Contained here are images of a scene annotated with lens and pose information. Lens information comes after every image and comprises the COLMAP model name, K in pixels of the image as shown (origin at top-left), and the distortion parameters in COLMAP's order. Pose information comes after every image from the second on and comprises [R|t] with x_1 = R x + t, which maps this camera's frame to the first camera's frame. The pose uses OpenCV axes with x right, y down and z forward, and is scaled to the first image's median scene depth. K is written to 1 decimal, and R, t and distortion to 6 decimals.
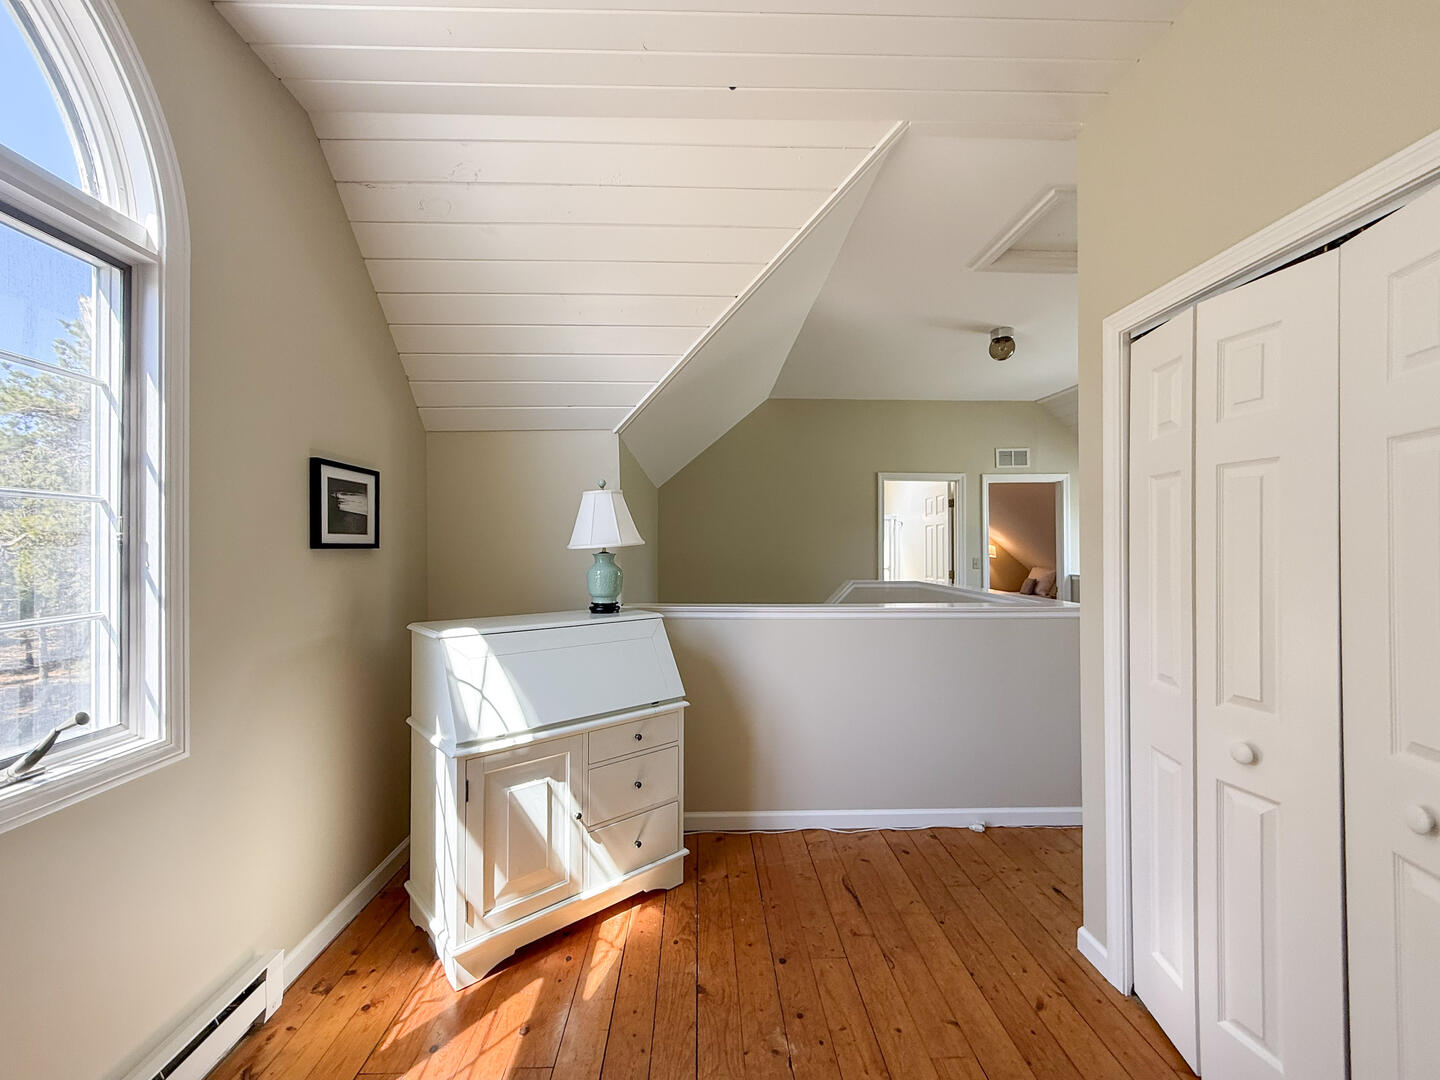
lens RADIAL K [[591.0, 0, 711.4], [0, 591.0, 543.3], [0, 0, 1]] dist [-0.001557, -0.000274]
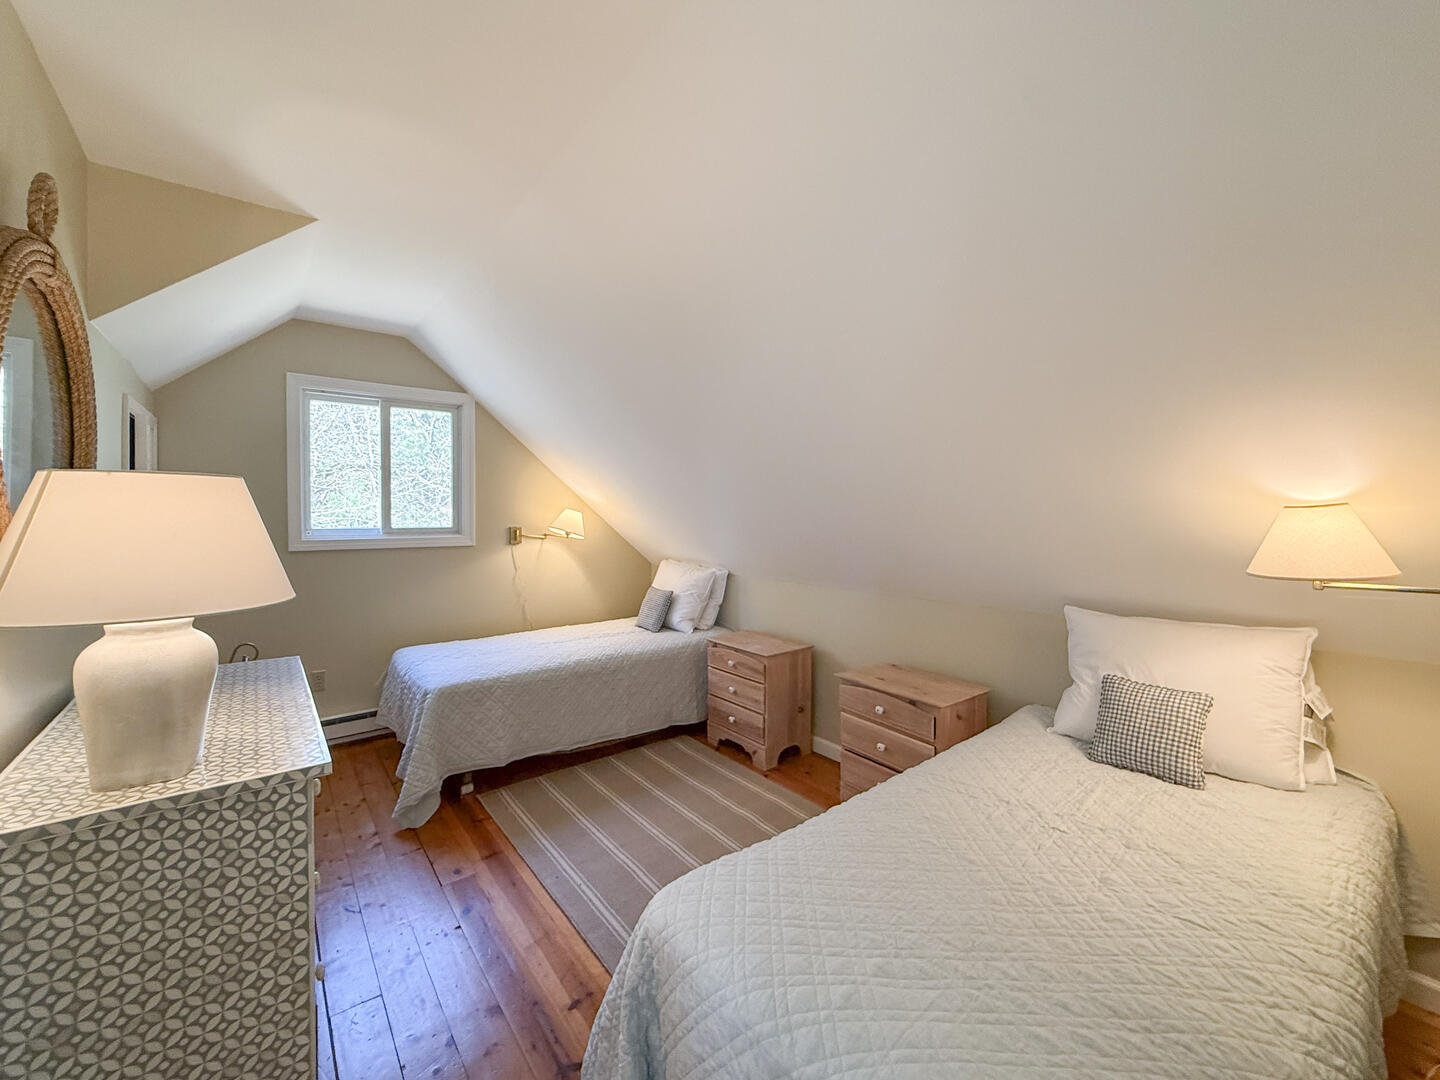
lens RADIAL K [[591.0, 0, 726.1], [0, 591.0, 532.3], [0, 0, 1]] dist [-0.001557, -0.000274]
pose [[0.805489, -0.005987, 0.592580, 0.504304], [-0.005351, 0.999835, 0.017376, 0.017576], [-0.592586, -0.017167, 0.805324, 0.969985]]
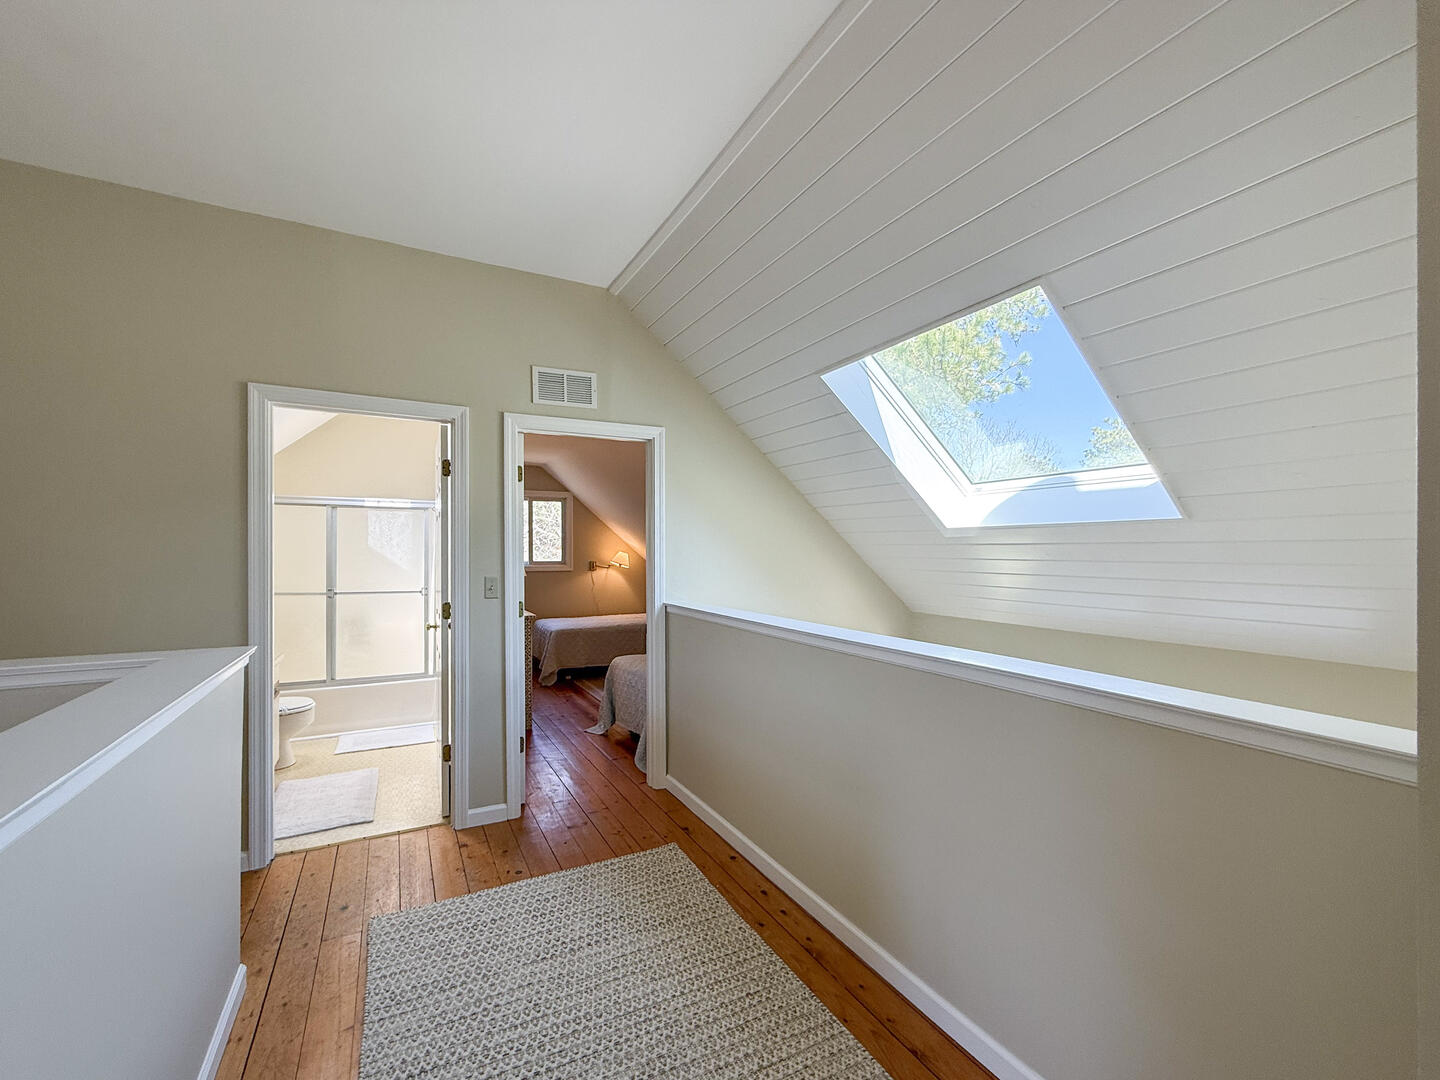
lens RADIAL K [[591.0, 0, 726.1], [0, 591.0, 546.6], [0, 0, 1]] dist [-0.001557, -0.000274]
pose [[0.887112, 0.003446, 0.461542, 0.391198], [-0.001404, 0.999988, -0.004769, 0.000661], [-0.461553, 0.003583, 0.887106, 0.459759]]
